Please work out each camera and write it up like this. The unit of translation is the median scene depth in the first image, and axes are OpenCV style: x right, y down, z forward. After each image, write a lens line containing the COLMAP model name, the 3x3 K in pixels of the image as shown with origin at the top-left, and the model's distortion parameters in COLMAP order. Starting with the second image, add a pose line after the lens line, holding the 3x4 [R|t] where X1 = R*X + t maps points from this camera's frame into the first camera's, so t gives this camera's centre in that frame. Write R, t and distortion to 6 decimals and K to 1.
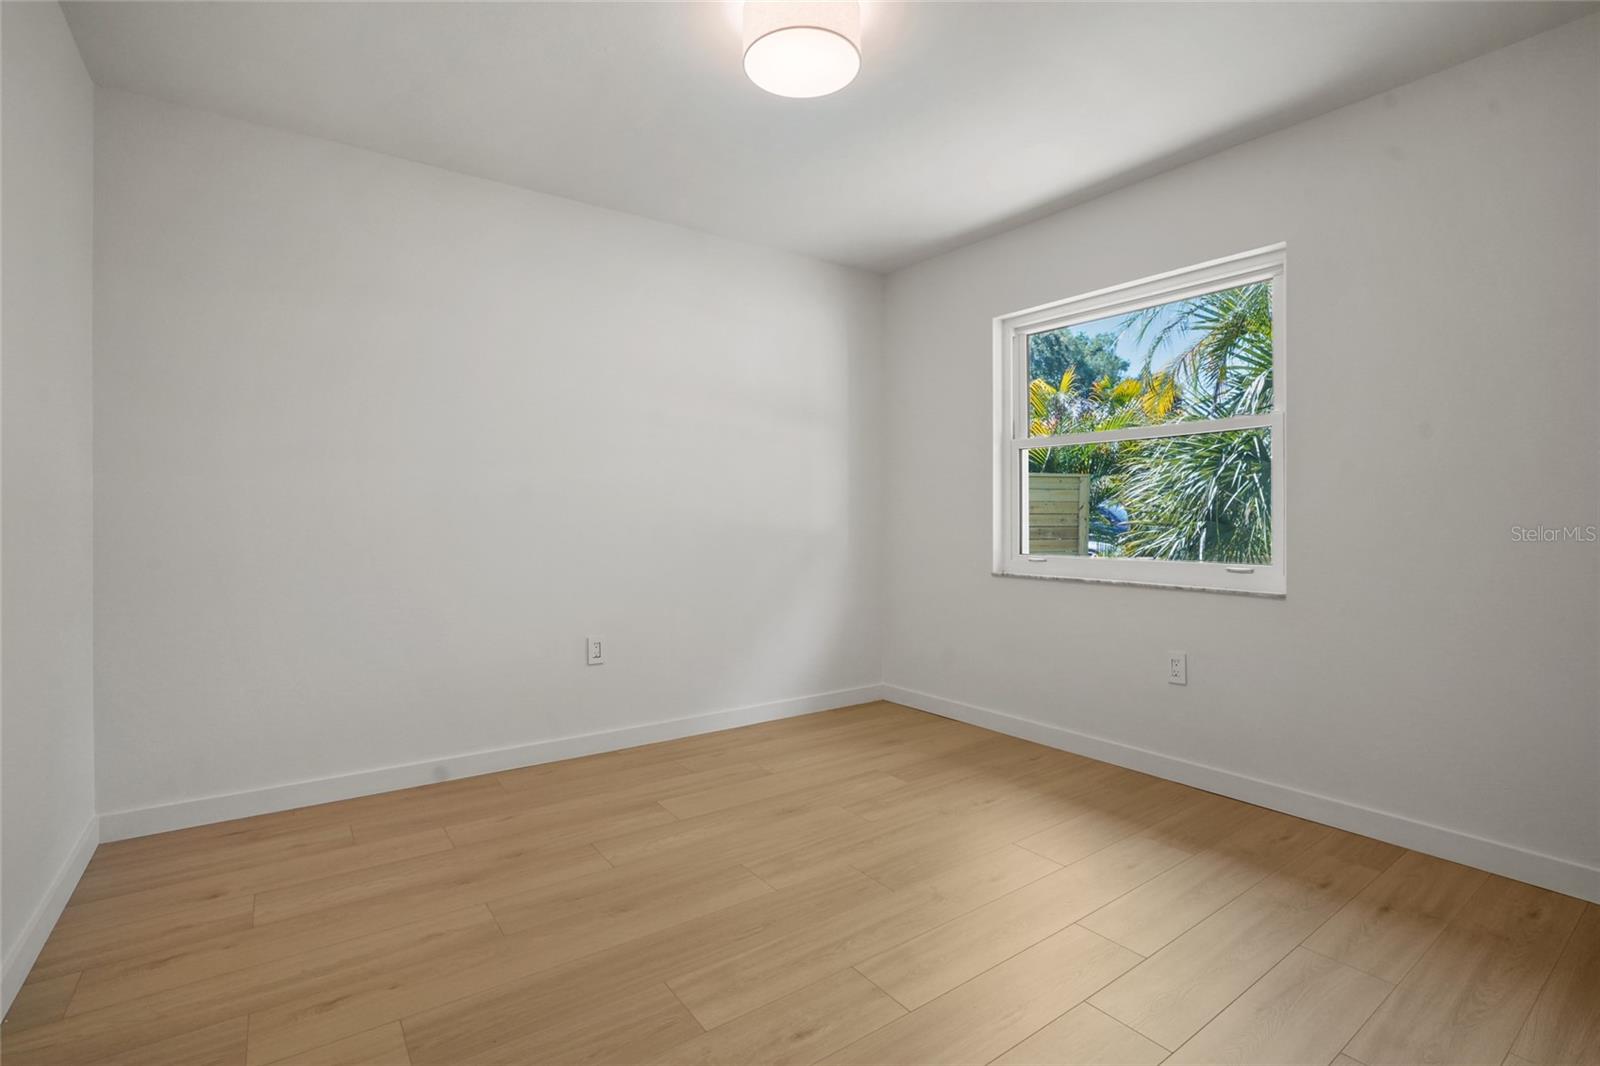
lens RADIAL K [[757.5, 0, 806.7], [0, 757.5, 526.0], [0, 0, 1]] dist [-0.019725, 0.000530]
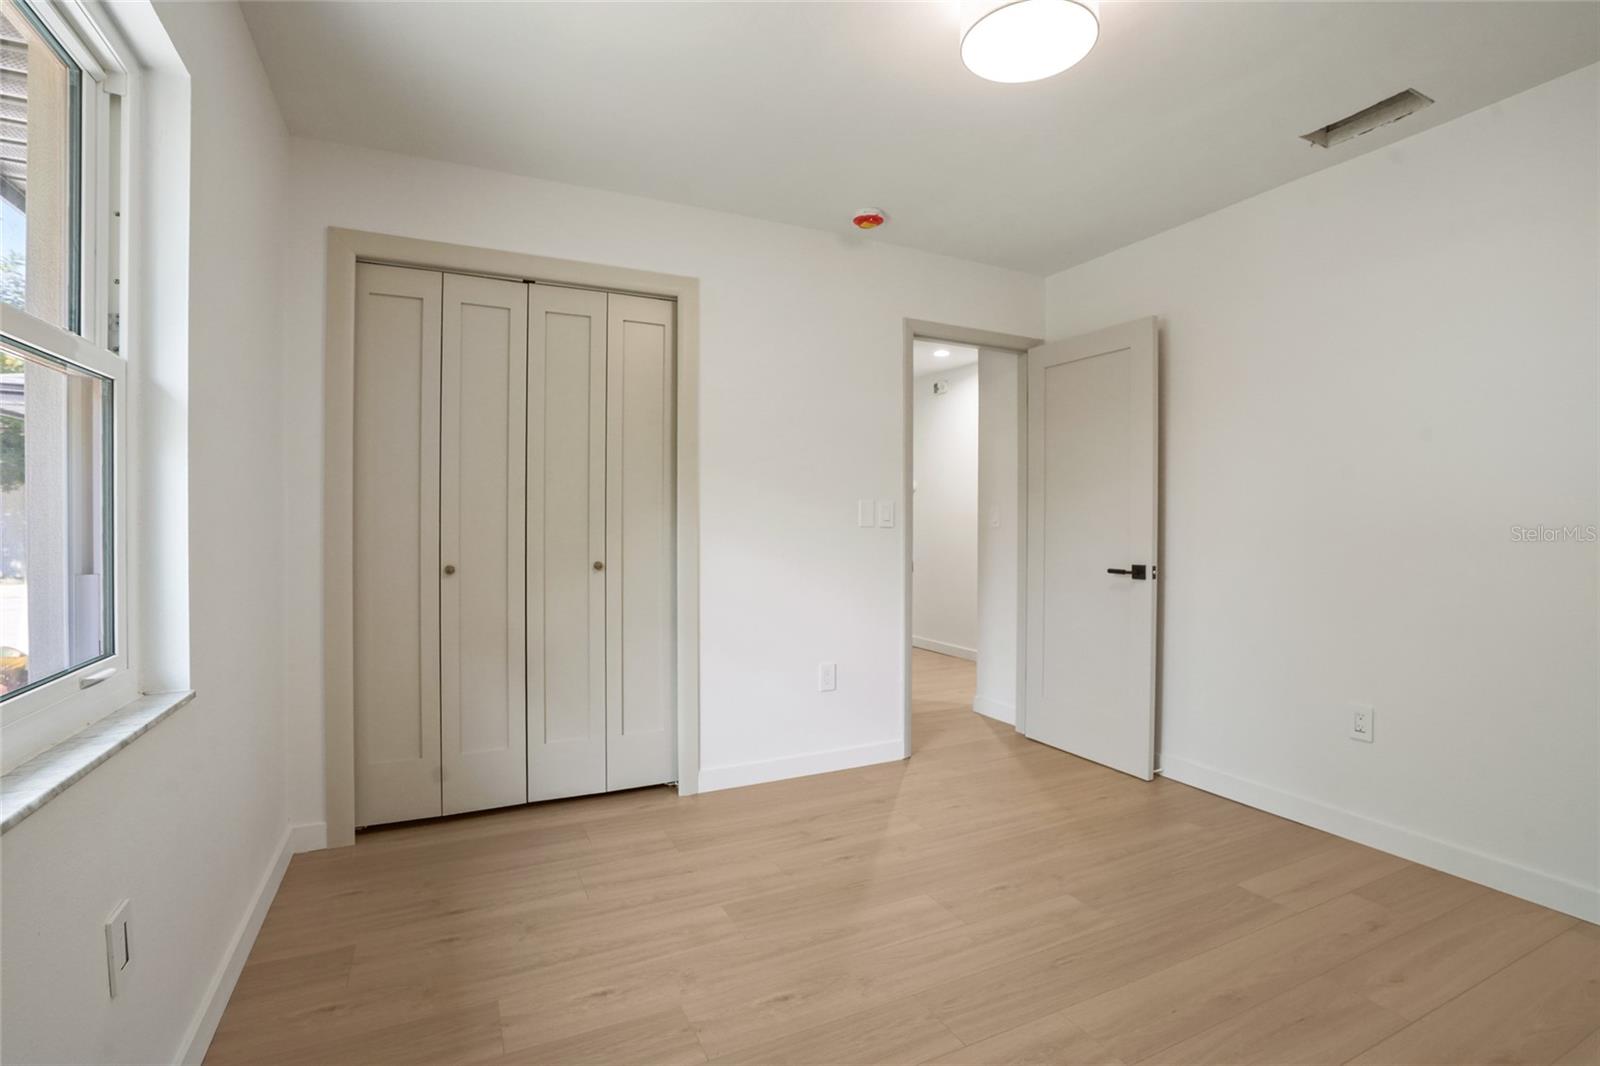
lens RADIAL K [[754.8, 0, 790.3], [0, 754.8, 525.9], [0, 0, 1]] dist [-0.079416, 0.057030]
pose [[-0.982607, 0.000804, 0.185694, 0.076854], [0.004551, 0.999795, 0.019752, -0.046547], [-0.185640, 0.020254, -0.982409, 1.457514]]
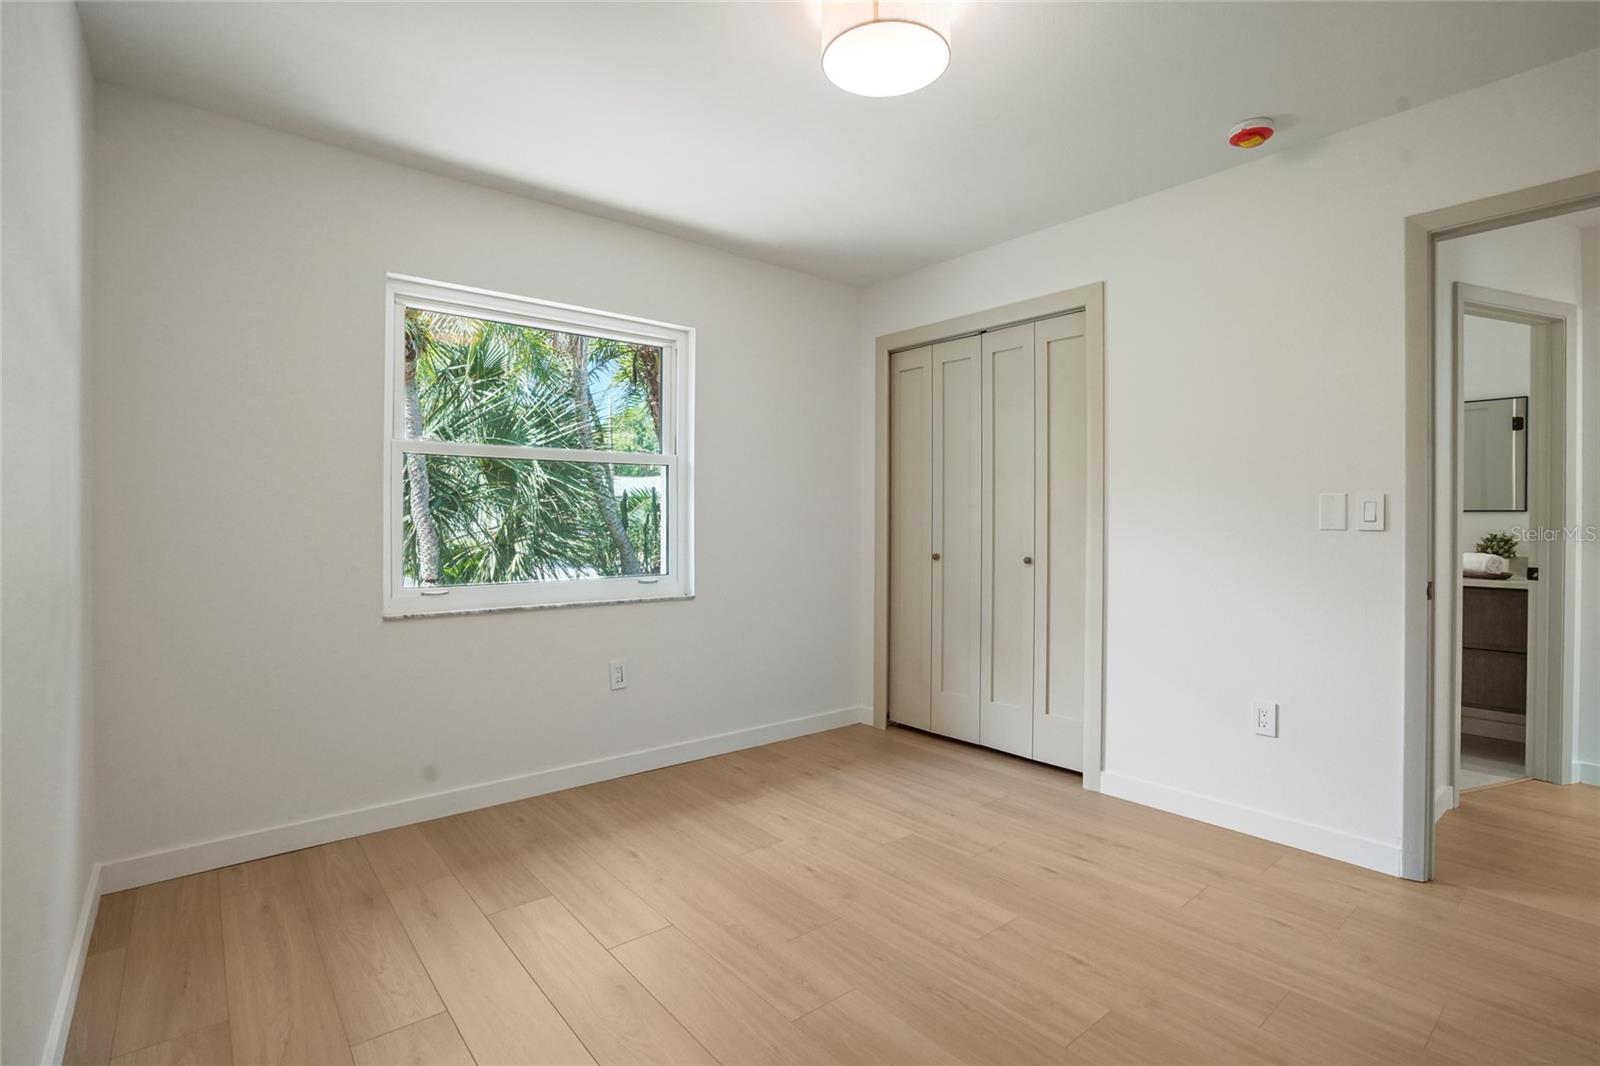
lens RADIAL K [[757.5, 0, 806.7], [0, 757.5, 526.0], [0, 0, 1]] dist [-0.019725, 0.000530]
pose [[-0.065691, -0.001312, 0.997839, -0.708541], [0.010795, 0.999940, 0.002026, -0.032606], [-0.997782, 0.010905, -0.065673, 0.881841]]
